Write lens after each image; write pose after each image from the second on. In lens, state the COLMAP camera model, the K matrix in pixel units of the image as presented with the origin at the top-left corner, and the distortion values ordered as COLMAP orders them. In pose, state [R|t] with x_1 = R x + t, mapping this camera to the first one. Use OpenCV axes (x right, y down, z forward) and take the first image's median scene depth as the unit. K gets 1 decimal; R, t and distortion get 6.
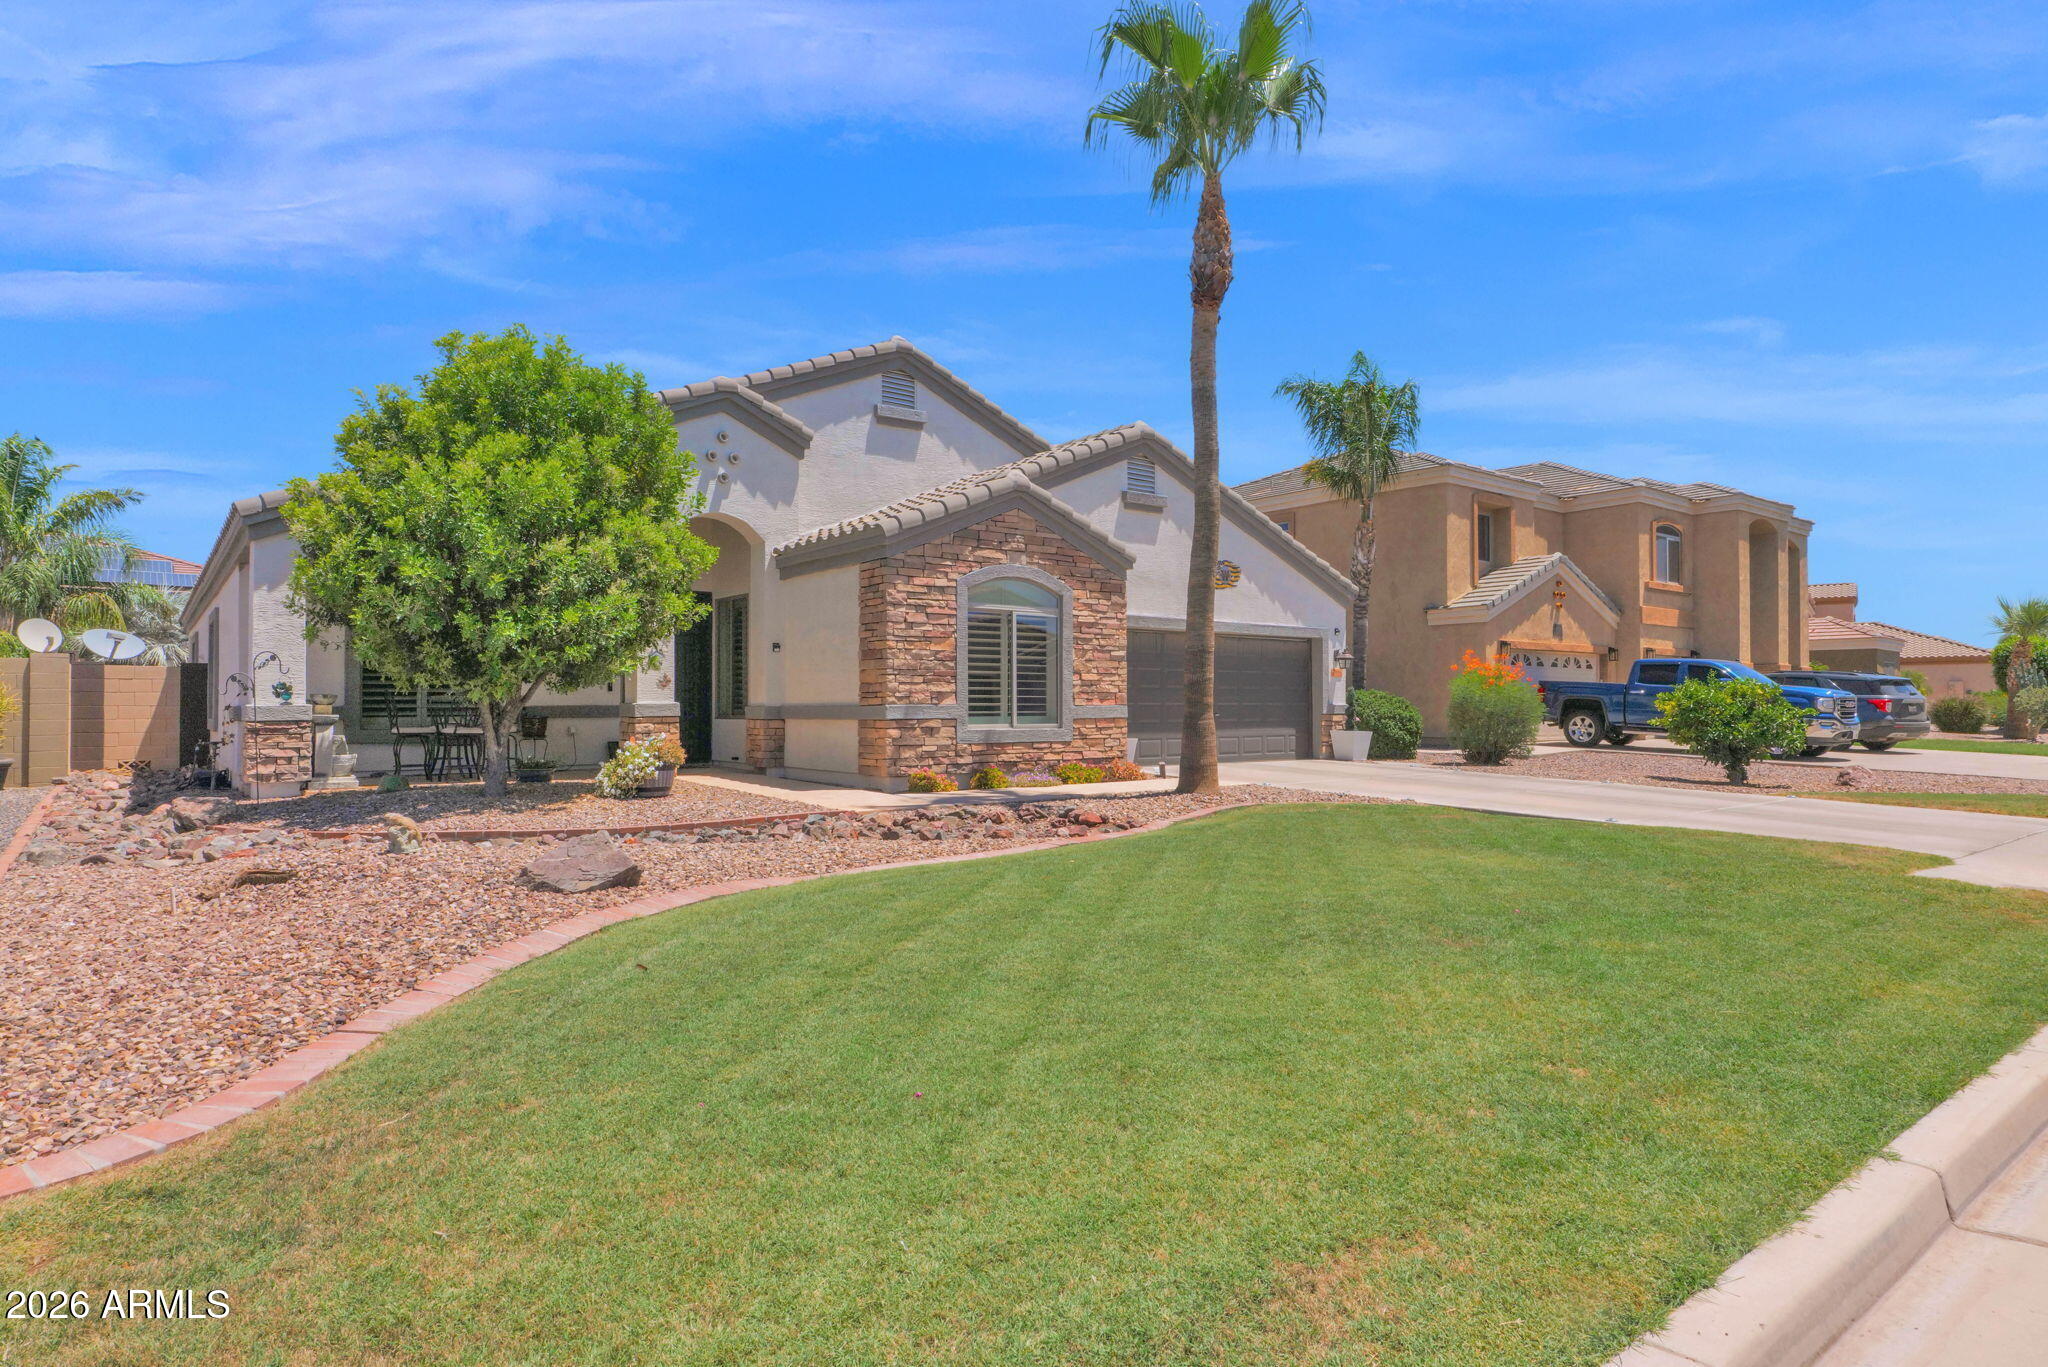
lens RADIAL K [[1084.9, 0, 926.6], [0, 1084.9, 682.1], [0, 0, 1]] dist [-0.005818, -0.000834]
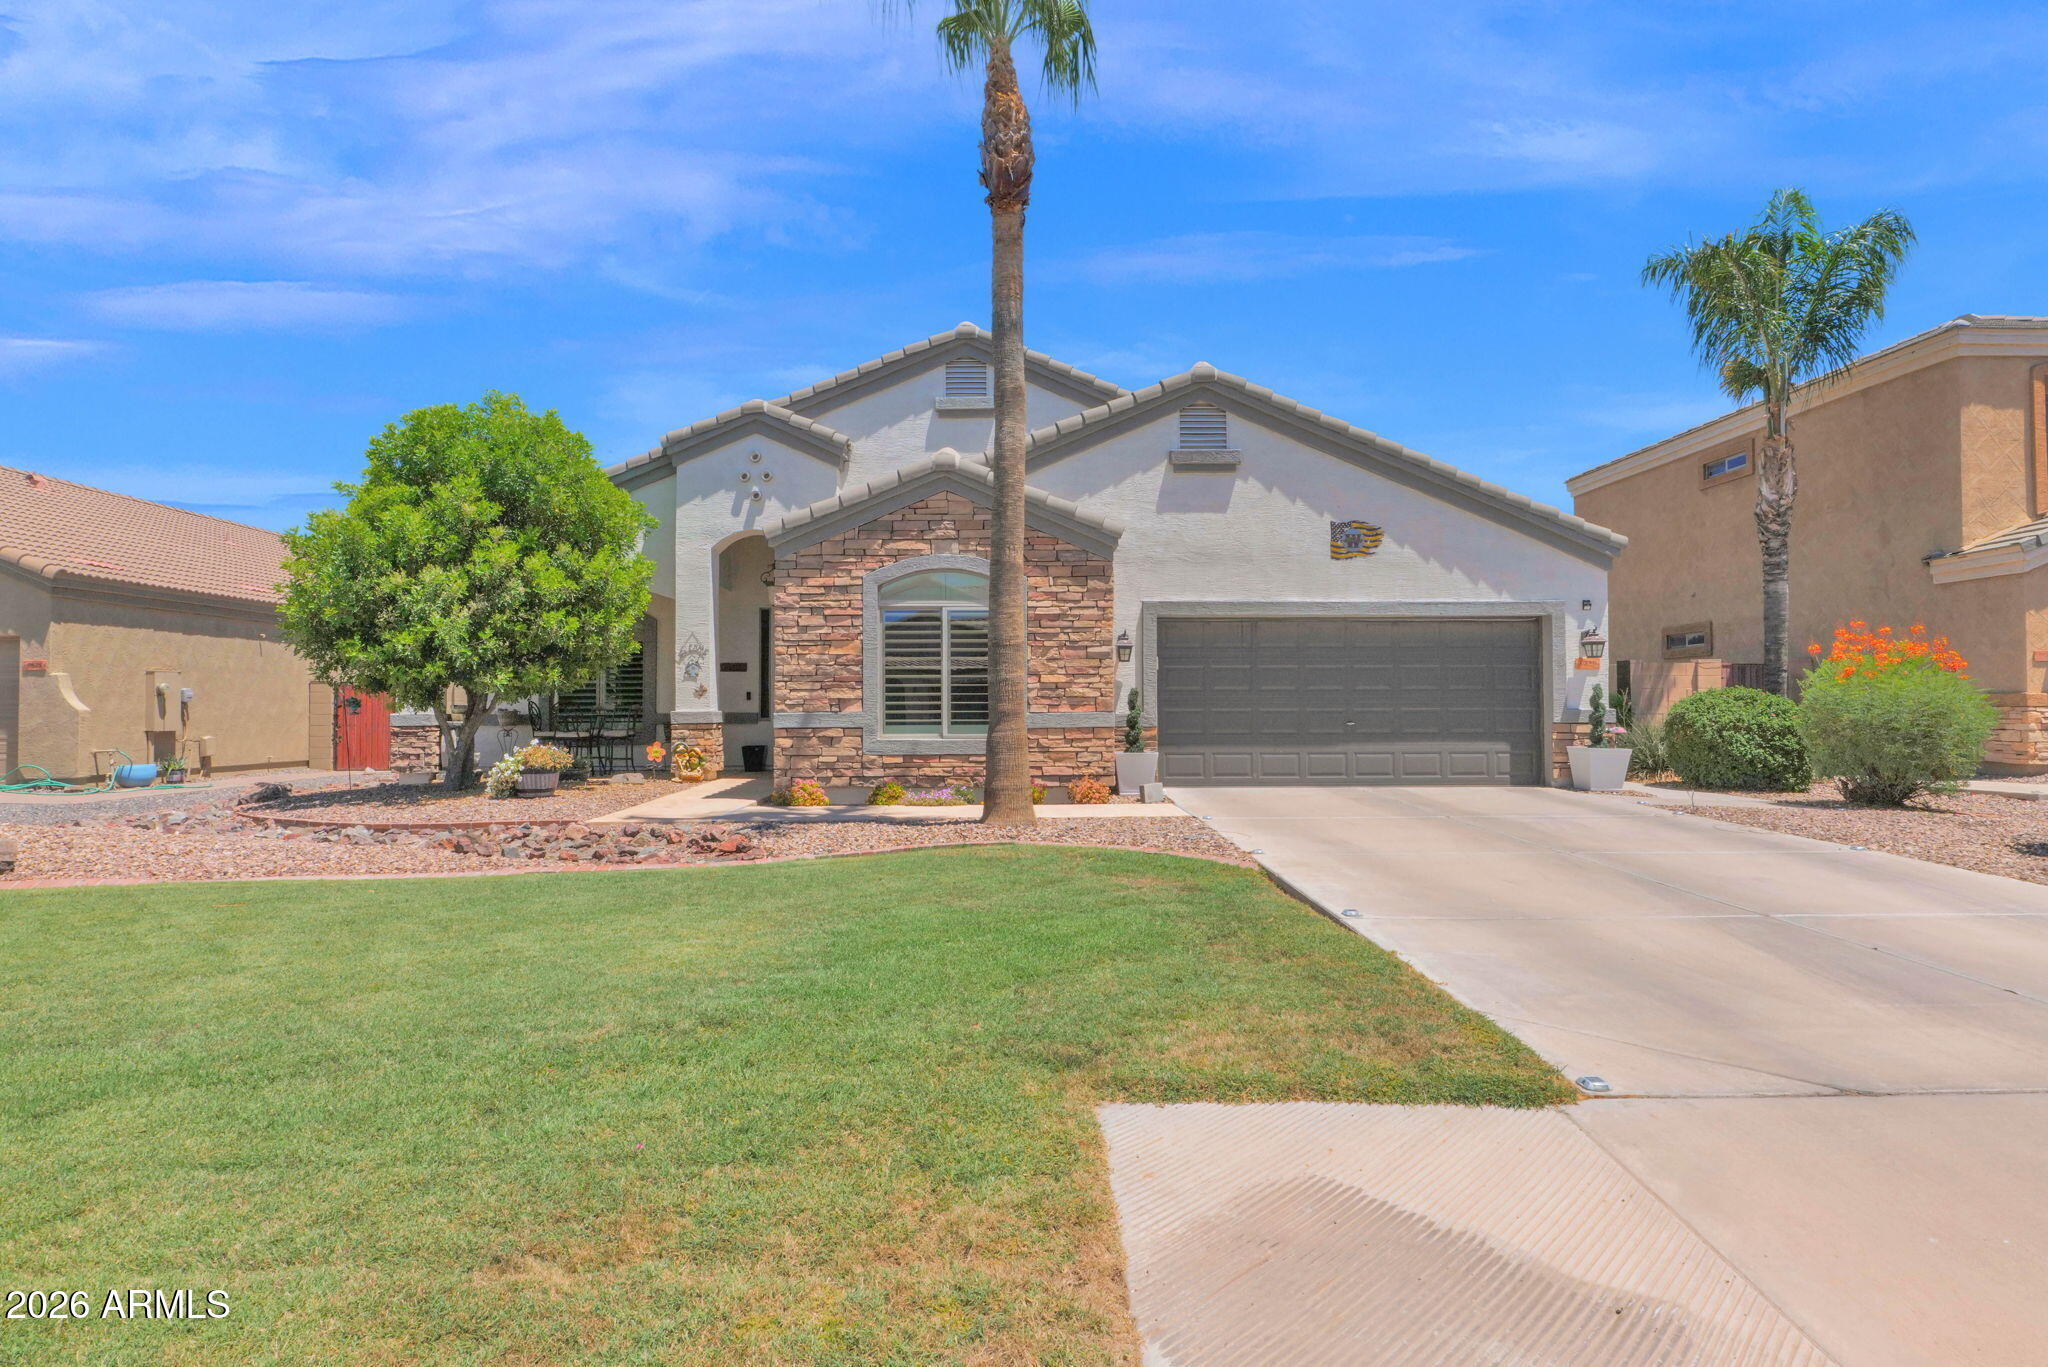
lens RADIAL K [[1007.5, 0, 987.0], [0, 1007.5, 681.5], [0, 0, 1]] dist [-0.002376, -0.000372]
pose [[0.828763, -0.018602, -0.559290, 0.561522], [0.015672, 0.999827, -0.010031, 0.004604], [0.559380, -0.000452, 0.828911, 0.330186]]
